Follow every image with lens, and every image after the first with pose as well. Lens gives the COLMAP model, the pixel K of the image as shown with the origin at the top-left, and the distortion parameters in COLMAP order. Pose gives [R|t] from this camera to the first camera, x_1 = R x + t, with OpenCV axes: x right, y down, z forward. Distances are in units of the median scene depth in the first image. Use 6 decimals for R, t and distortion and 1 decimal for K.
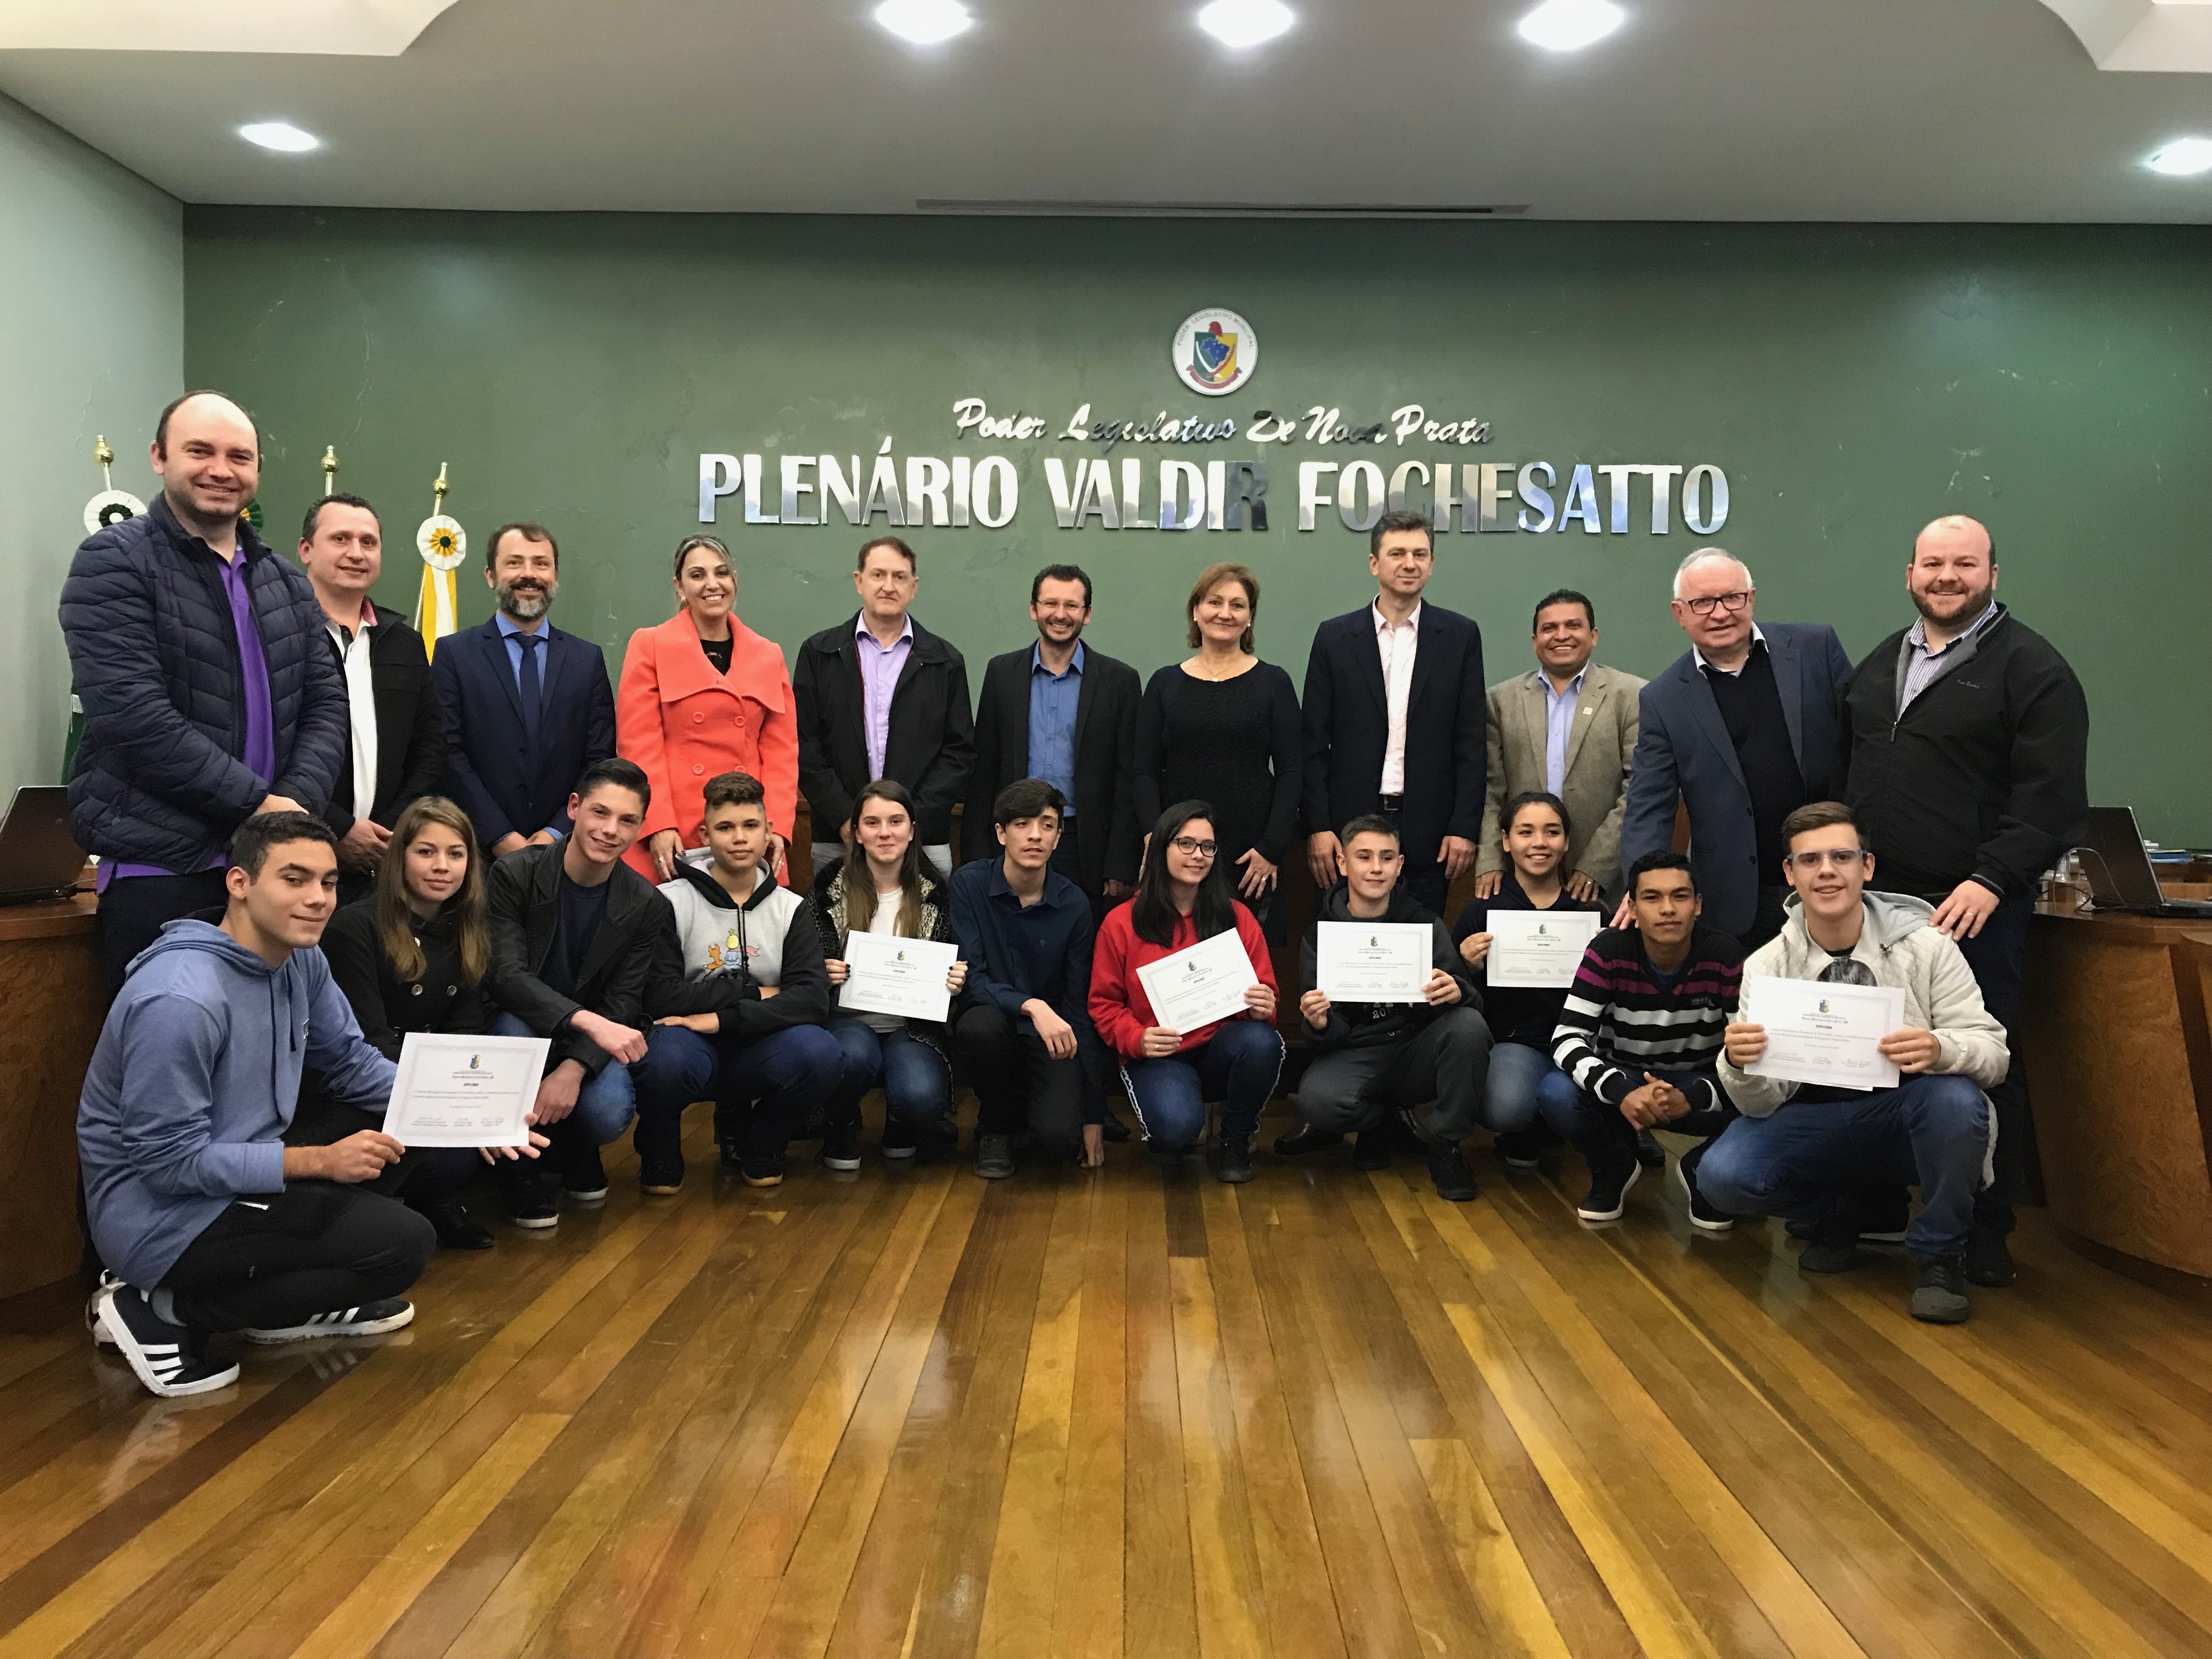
lens RADIAL K [[1821.0, 0, 1095.3], [0, 1821.0, 829.6], [0, 0, 1]] dist [0.001595, 0.004446]
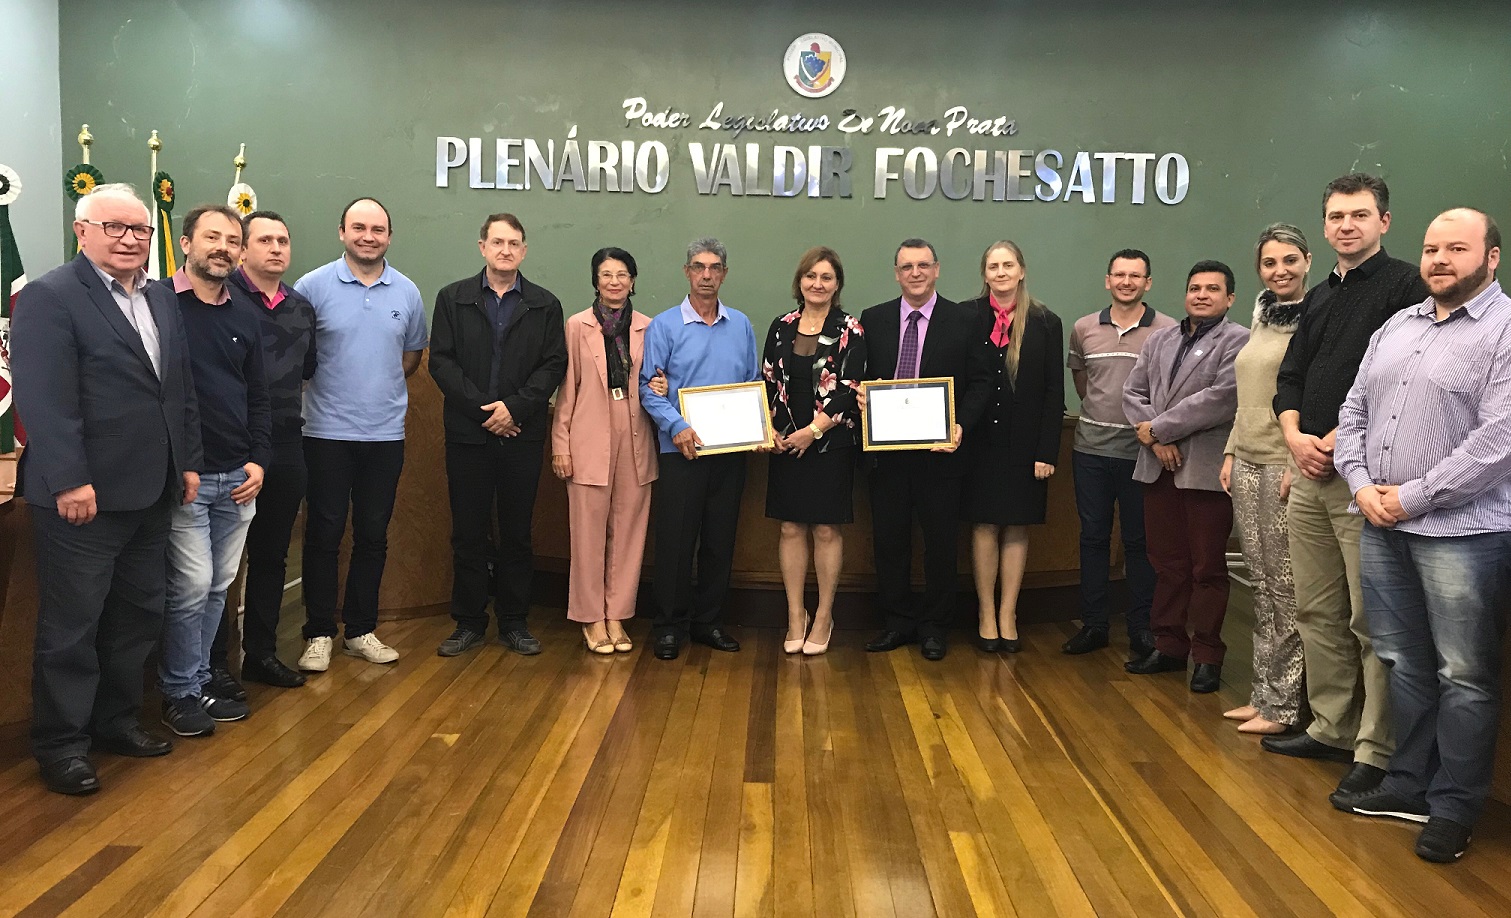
lens RADIAL K [[1246.8, 0, 750.5], [0, 1246.8, 435.0], [0, 0, 1]] dist [0.002420, 0.008184]
pose [[0.999932, 0.011661, 0.000550, 0.046402], [-0.011673, 0.998997, 0.043226, -0.058992], [-0.000045, -0.043229, 0.999065, 0.128426]]
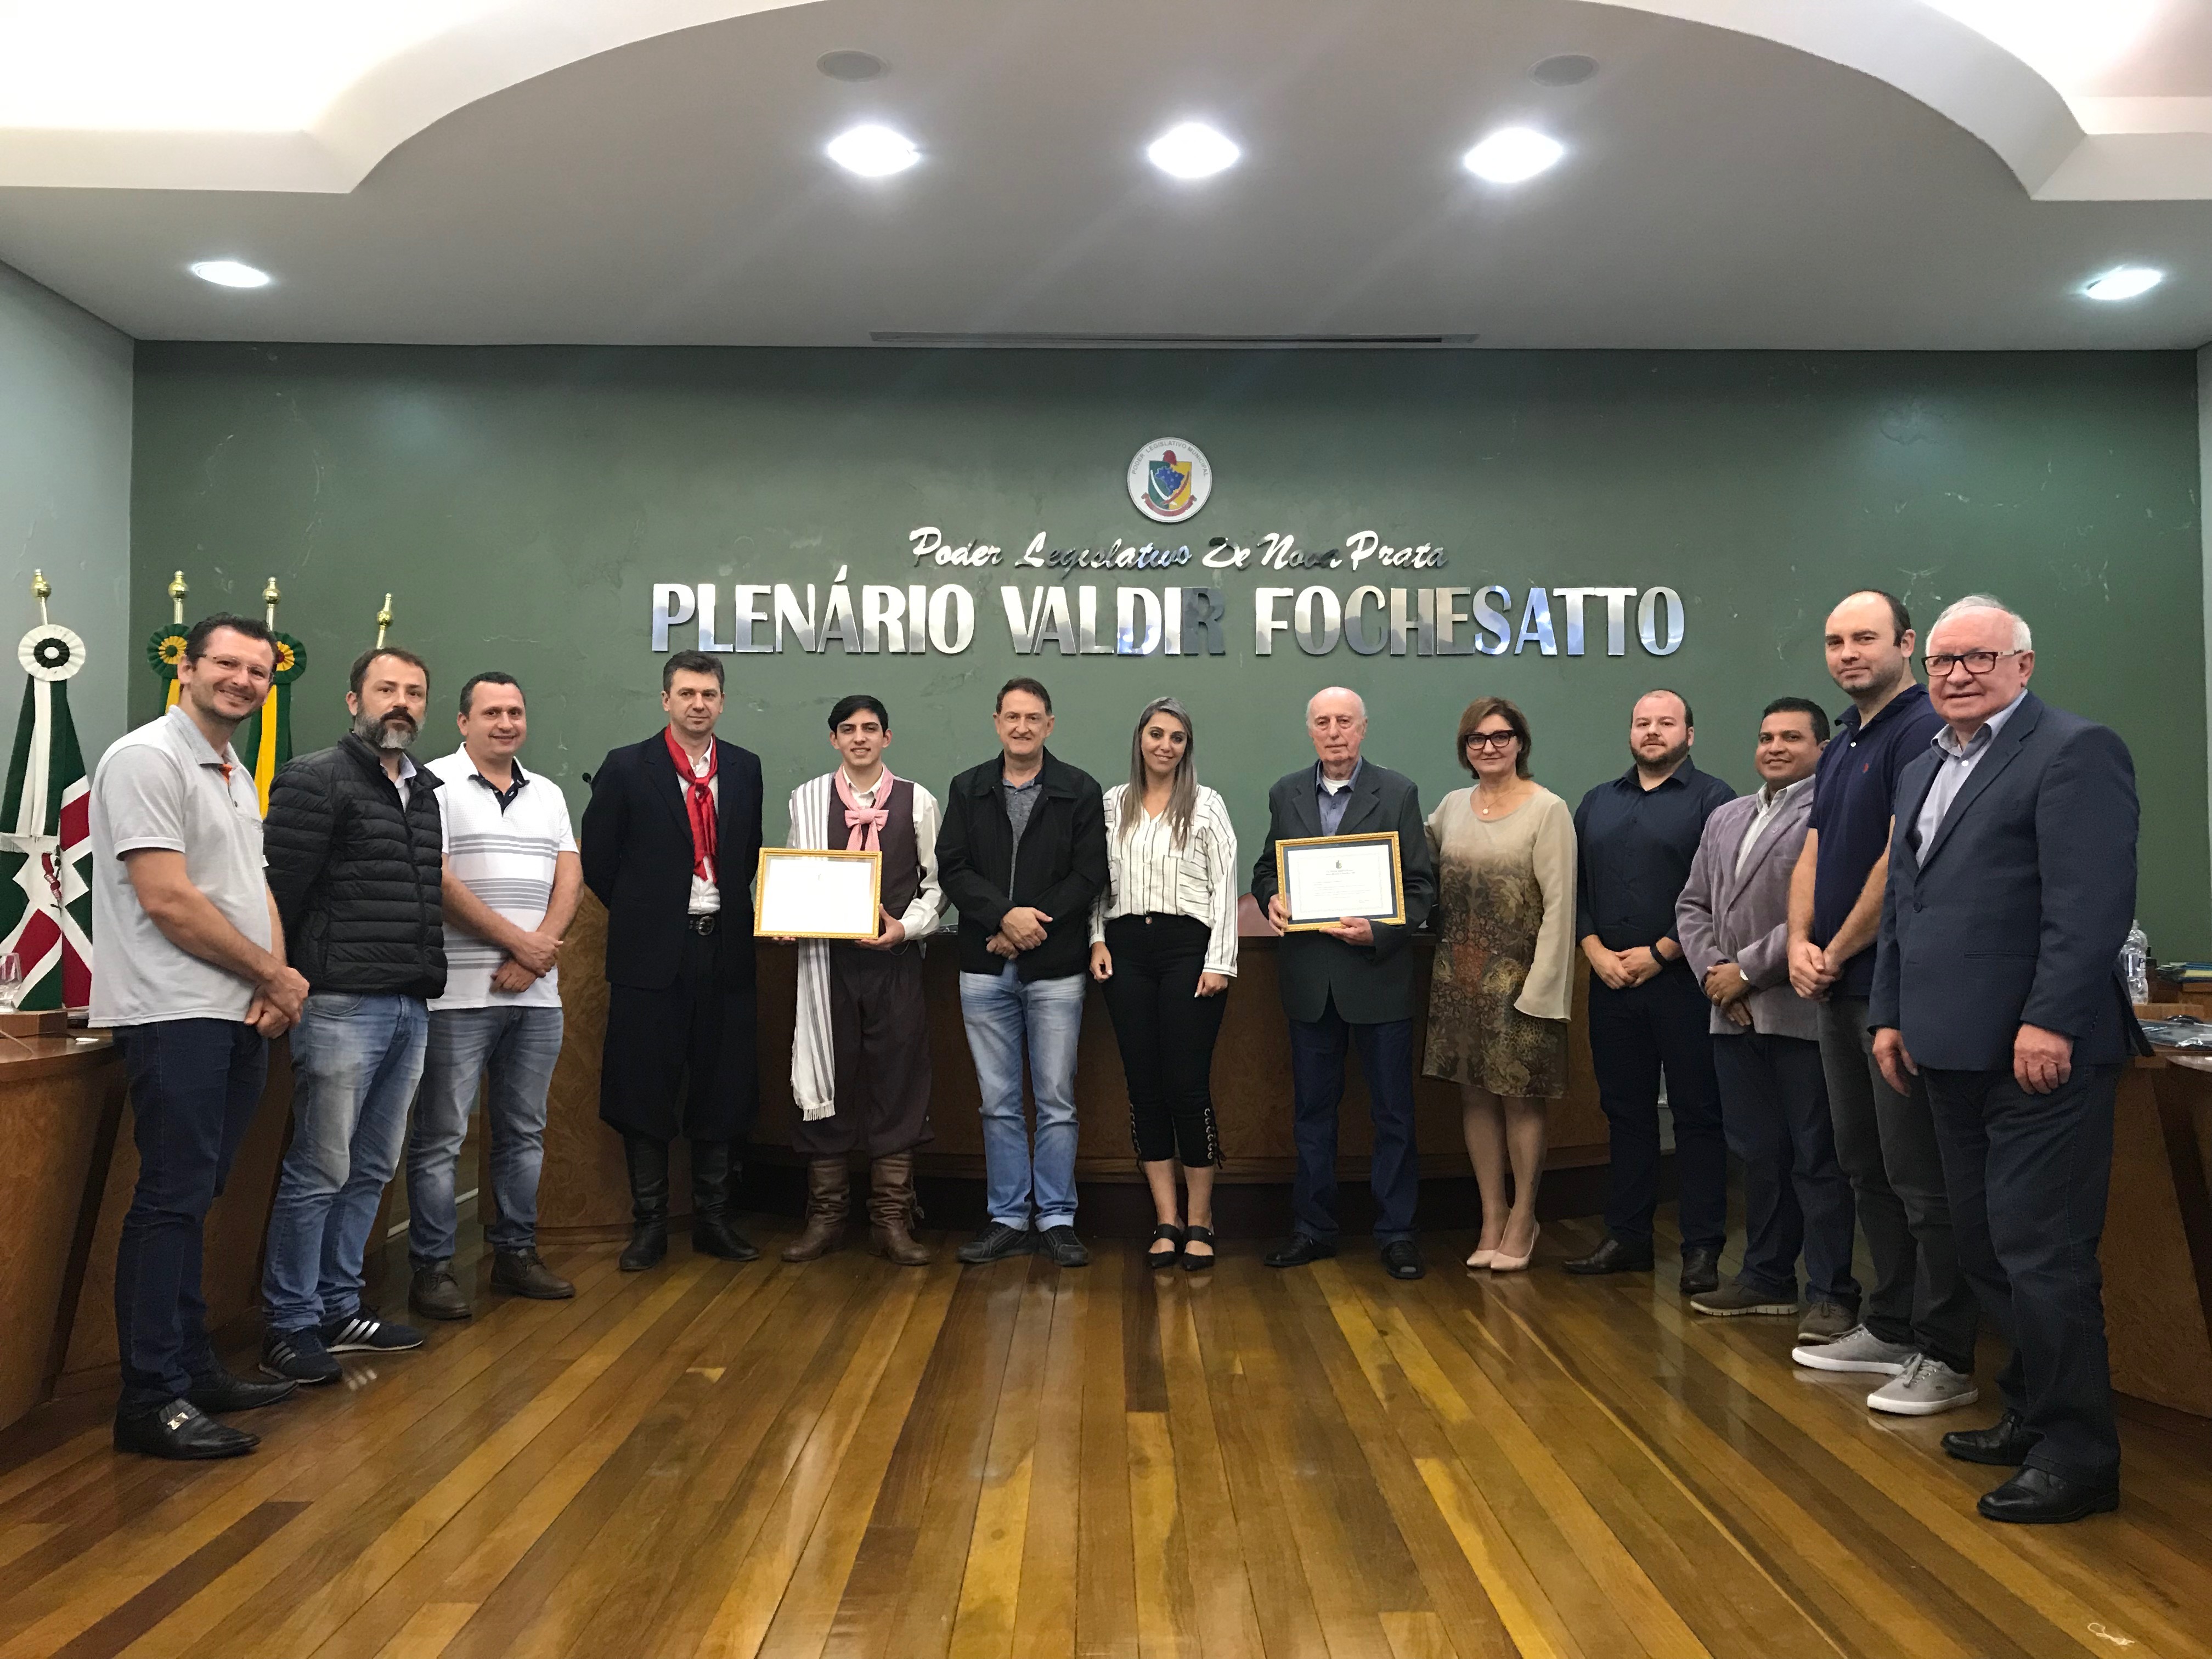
lens RADIAL K [[1823.7, 0, 1099.2], [0, 1823.7, 809.6], [0, 0, 1]] dist [0.027338, -0.039550]
pose [[0.999750, -0.009424, 0.020294, 0.010703], [0.011007, 0.996785, -0.079358, -0.003287], [-0.019481, 0.079561, 0.996640, 0.025987]]
